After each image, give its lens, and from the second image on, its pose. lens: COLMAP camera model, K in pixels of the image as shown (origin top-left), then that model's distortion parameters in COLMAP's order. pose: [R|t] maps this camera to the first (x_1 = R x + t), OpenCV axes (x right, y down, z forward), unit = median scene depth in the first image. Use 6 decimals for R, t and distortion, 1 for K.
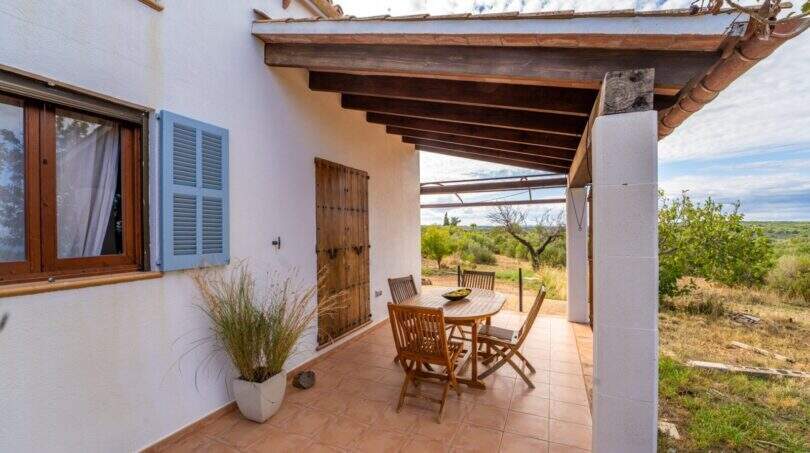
lens RADIAL K [[329.0, 0, 398.4], [0, 329.0, 228.3], [0, 0, 1]] dist [-0.016636, 0.000238]
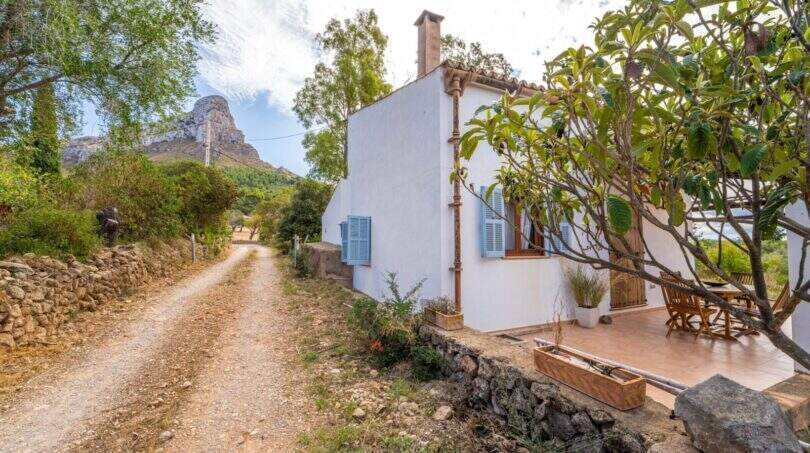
lens RADIAL K [[329.0, 0, 412.0], [0, 329.0, 239.7], [0, 0, 1]] dist [-0.016636, 0.000238]
pose [[0.771530, -0.007700, -0.636147, 0.057726], [-0.002177, 0.999889, -0.014743, 0.033436], [0.636190, 0.012760, 0.771427, -1.261088]]
